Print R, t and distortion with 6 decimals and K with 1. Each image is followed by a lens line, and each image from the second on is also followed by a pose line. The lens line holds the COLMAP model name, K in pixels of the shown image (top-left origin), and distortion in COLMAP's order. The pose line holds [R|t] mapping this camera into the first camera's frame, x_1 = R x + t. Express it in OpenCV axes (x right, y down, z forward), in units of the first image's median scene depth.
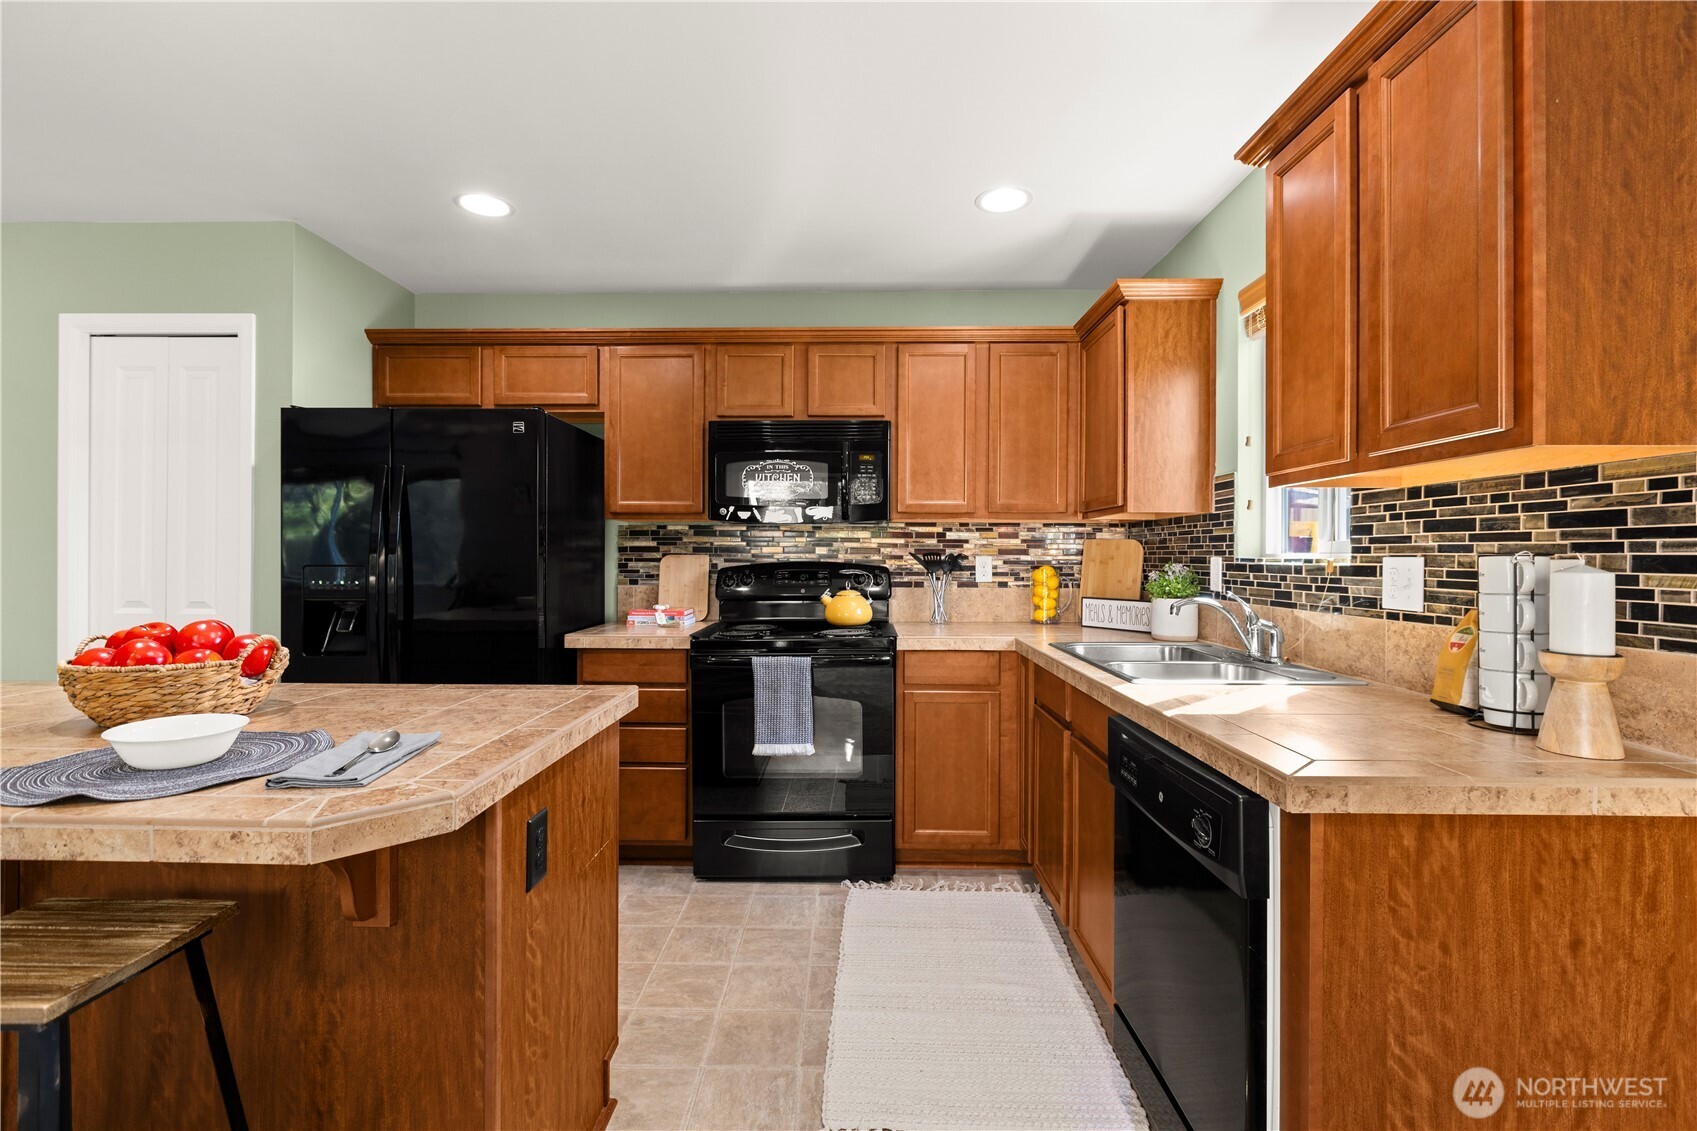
lens RADIAL K [[763.2, 0, 850.8], [0, 763.2, 534.7], [0, 0, 1]] dist [-0.011528, 0.000319]
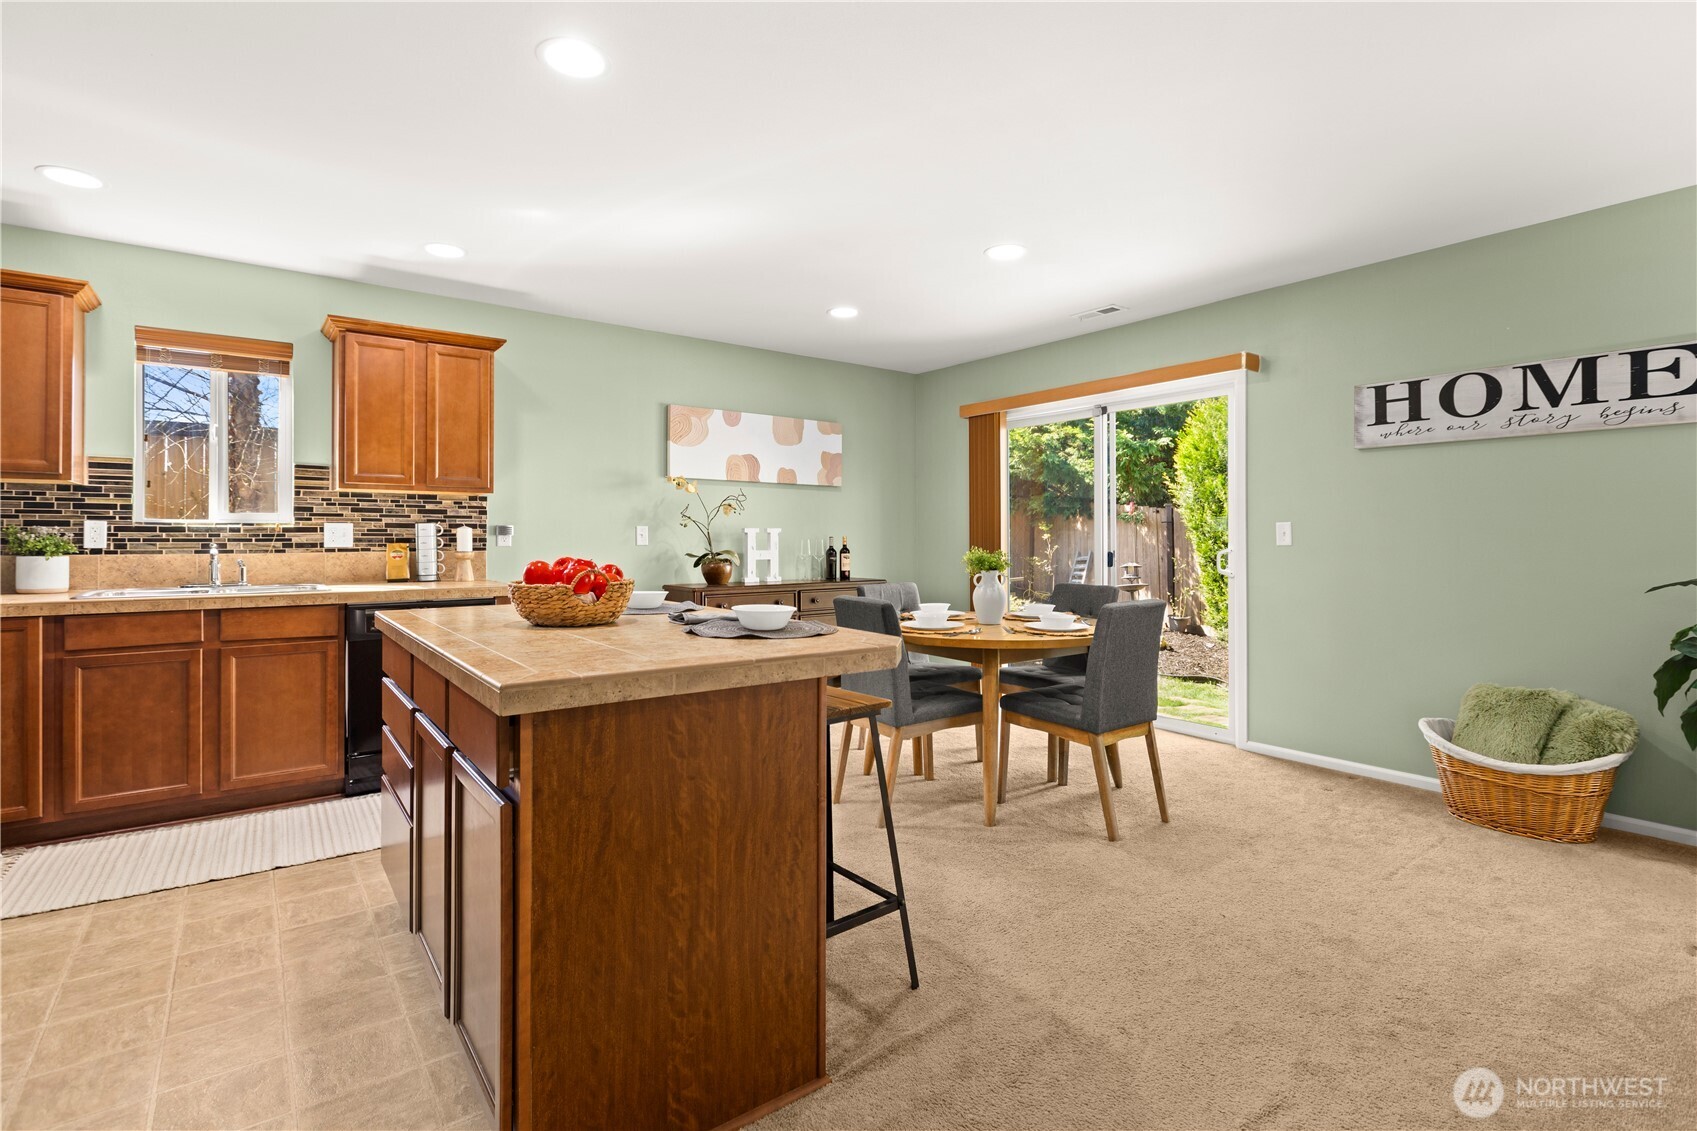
lens RADIAL K [[801.8, 0, 847.4], [0, 801.8, 530.9], [0, 0, 1]] dist [-0.004851, -0.000324]
pose [[-0.631992, 0.003610, 0.774967, -1.144364], [-0.022837, 0.999468, -0.023280, 0.041309], [-0.774639, -0.032411, -0.631573, 0.752923]]
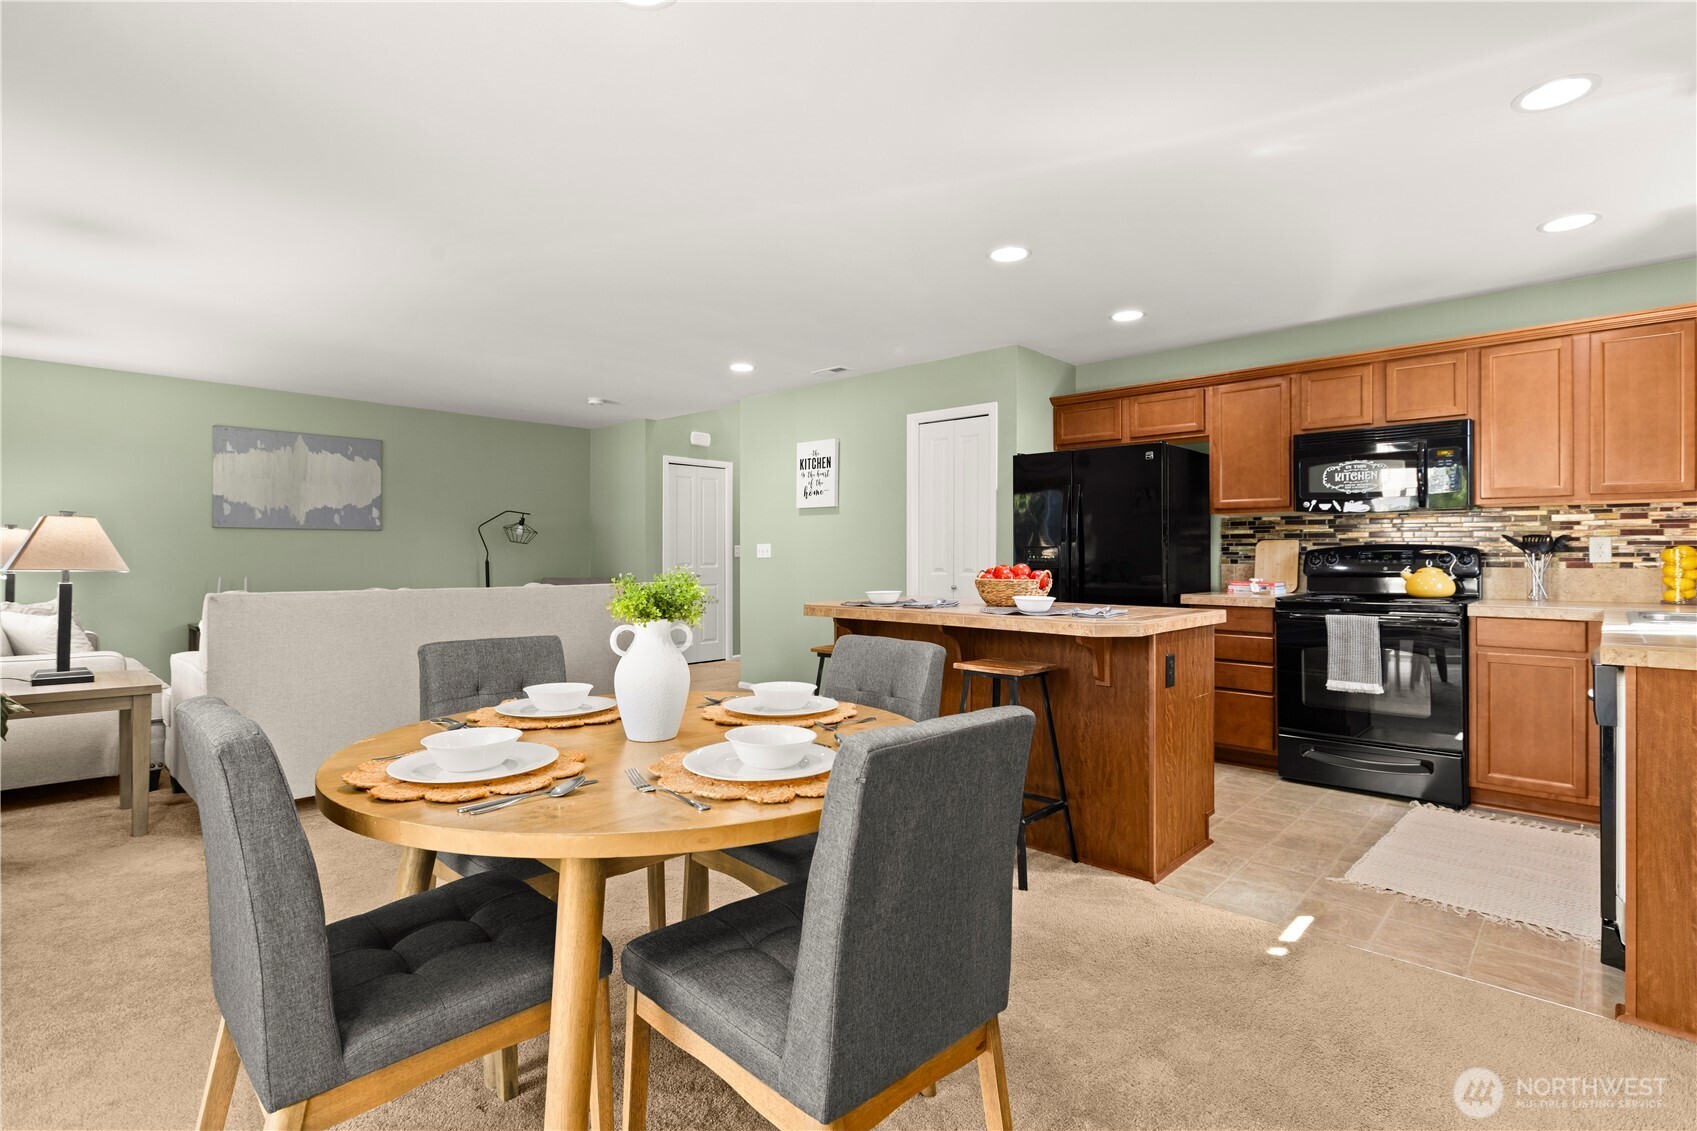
lens RADIAL K [[821.6, 0, 848.5], [0, 821.6, 565.5], [0, 0, 1]] dist [0.014110, -0.000055]
pose [[0.740630, 0.007586, -0.671870, 0.196334], [0.018064, 0.999350, 0.031196, 0.014802], [0.671670, -0.035242, 0.740012, -0.547990]]
